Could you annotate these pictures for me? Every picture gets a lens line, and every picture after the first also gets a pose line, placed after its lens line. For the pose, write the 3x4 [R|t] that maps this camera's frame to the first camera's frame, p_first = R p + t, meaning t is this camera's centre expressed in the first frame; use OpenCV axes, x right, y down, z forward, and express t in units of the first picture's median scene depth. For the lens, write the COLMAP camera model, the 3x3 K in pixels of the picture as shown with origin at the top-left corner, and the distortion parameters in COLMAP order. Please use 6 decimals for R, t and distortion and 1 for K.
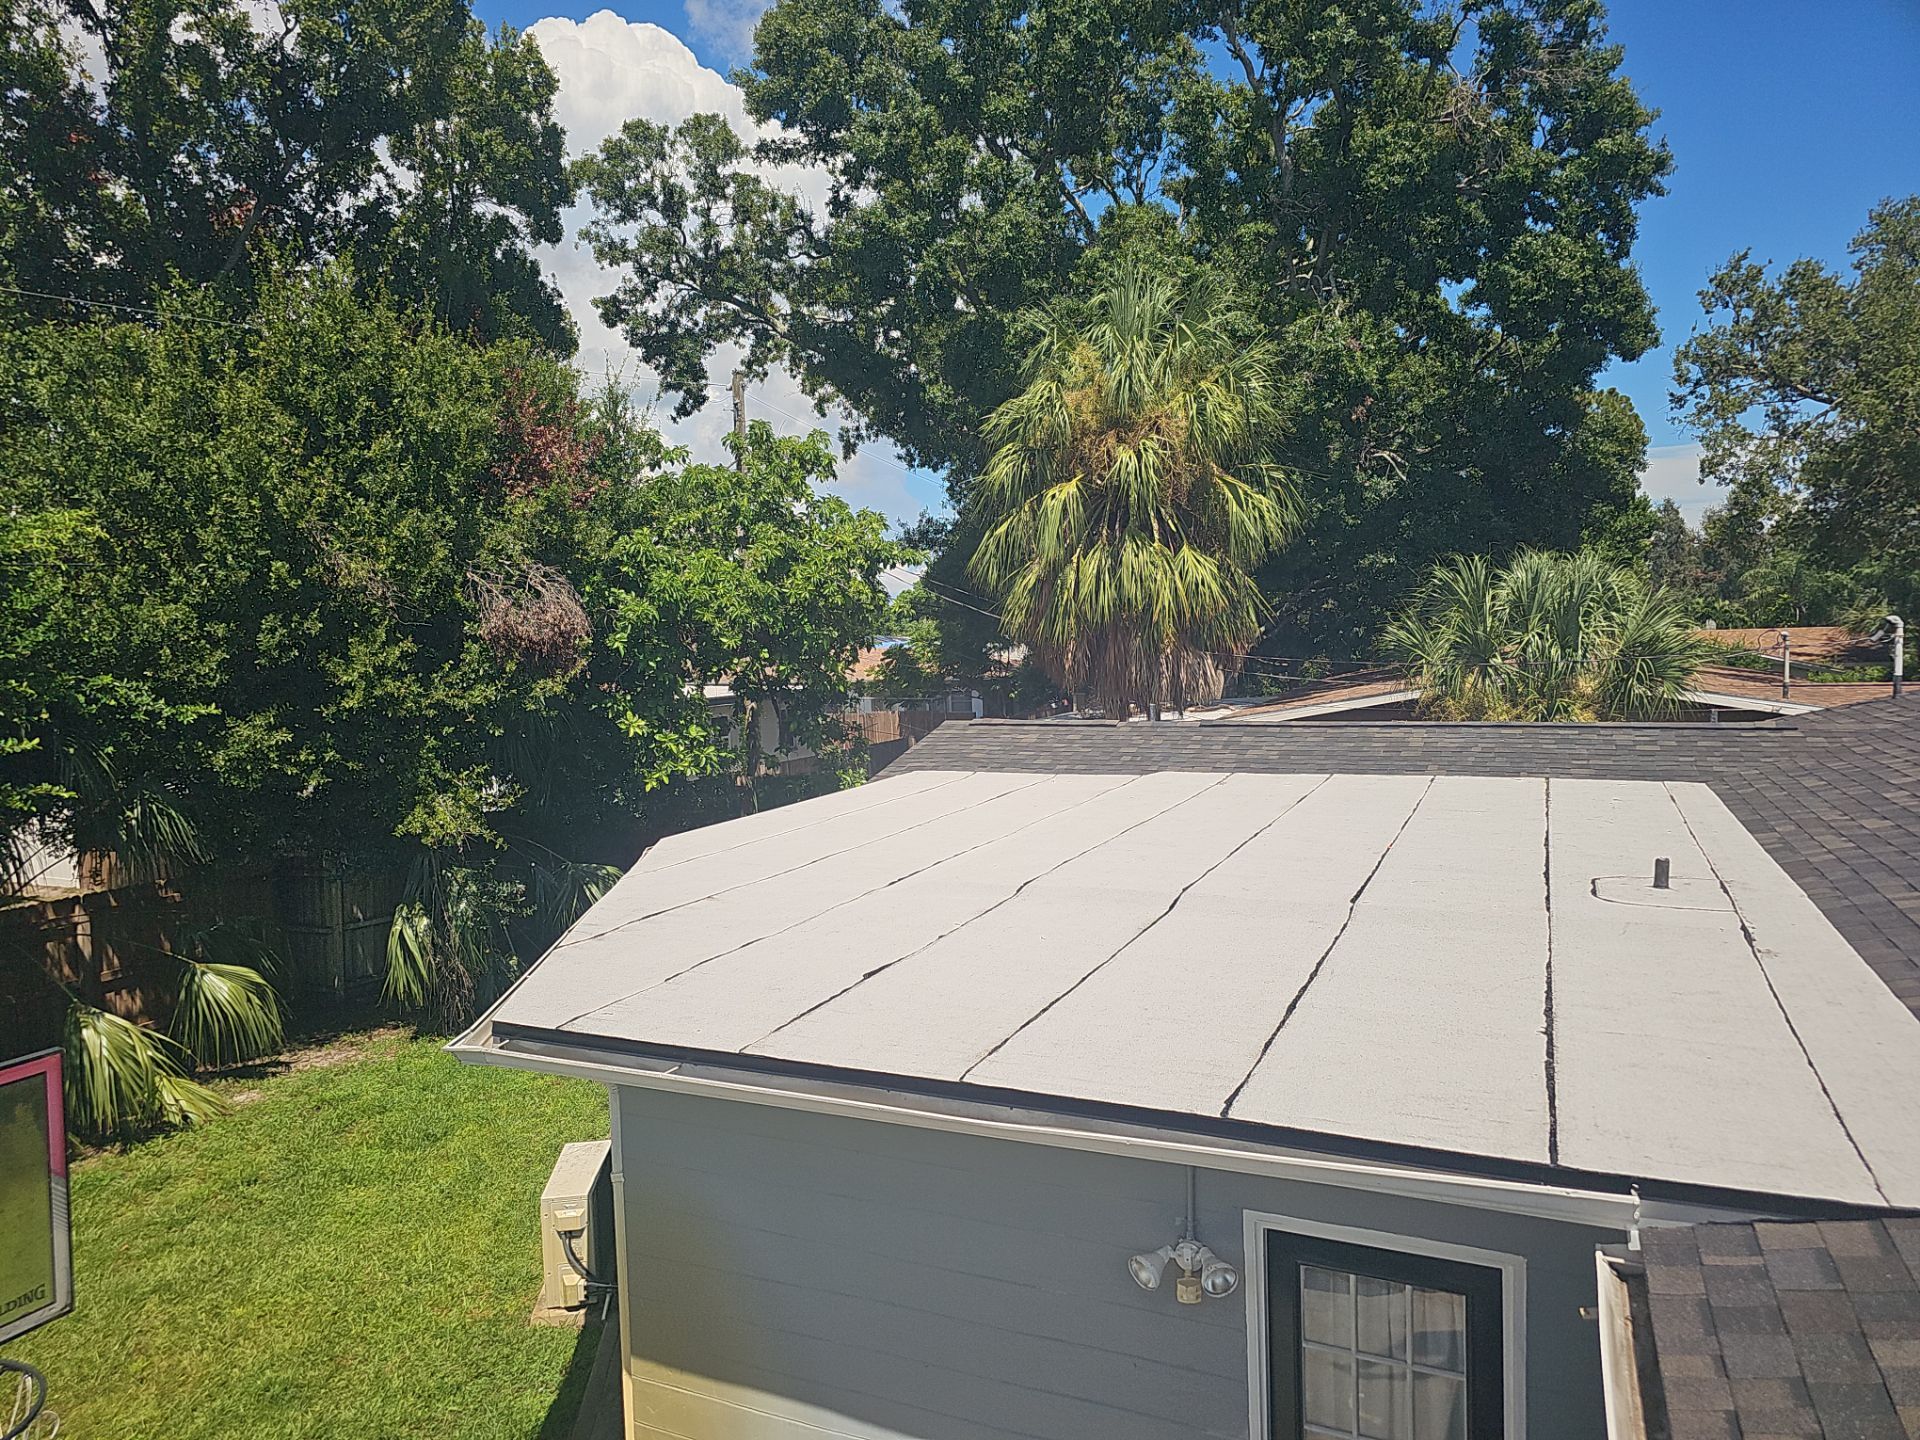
lens RADIAL K [[1259.5, 0, 959.2], [0, 1259.5, 739.8], [0, 0, 1]] dist [0.046470, -0.025217]
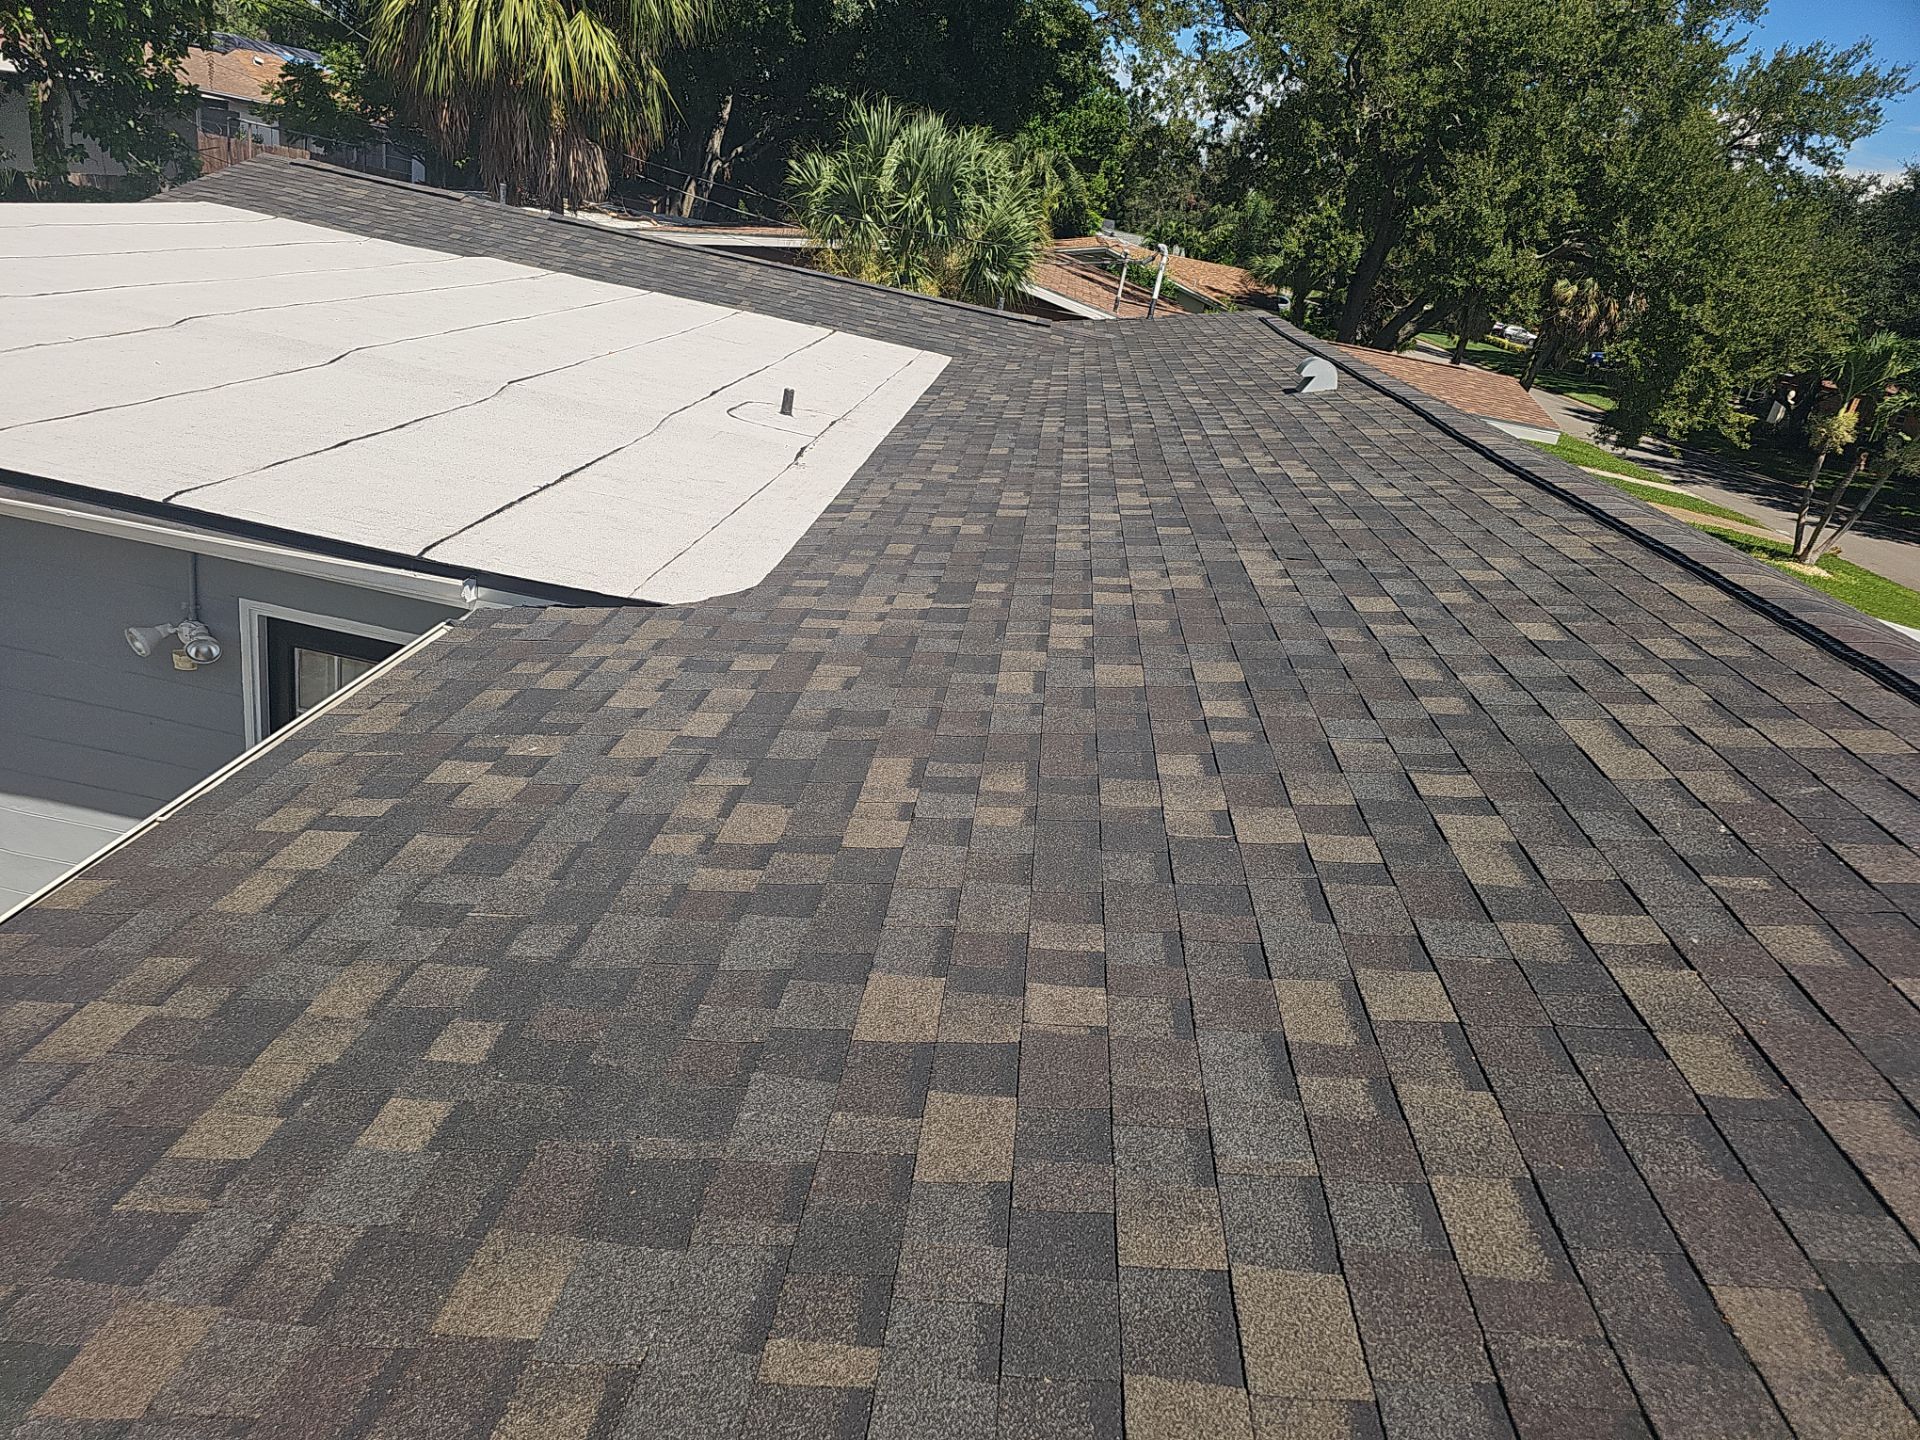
lens RADIAL K [[1259.5, 0, 959.2], [0, 1259.5, 739.8], [0, 0, 1]] dist [0.046470, -0.025217]
pose [[0.921385, 0.055394, 0.384684, 0.142141], [-0.184467, 0.933528, 0.307405, 0.003706], [-0.342085, -0.354200, 0.870356, -0.105774]]
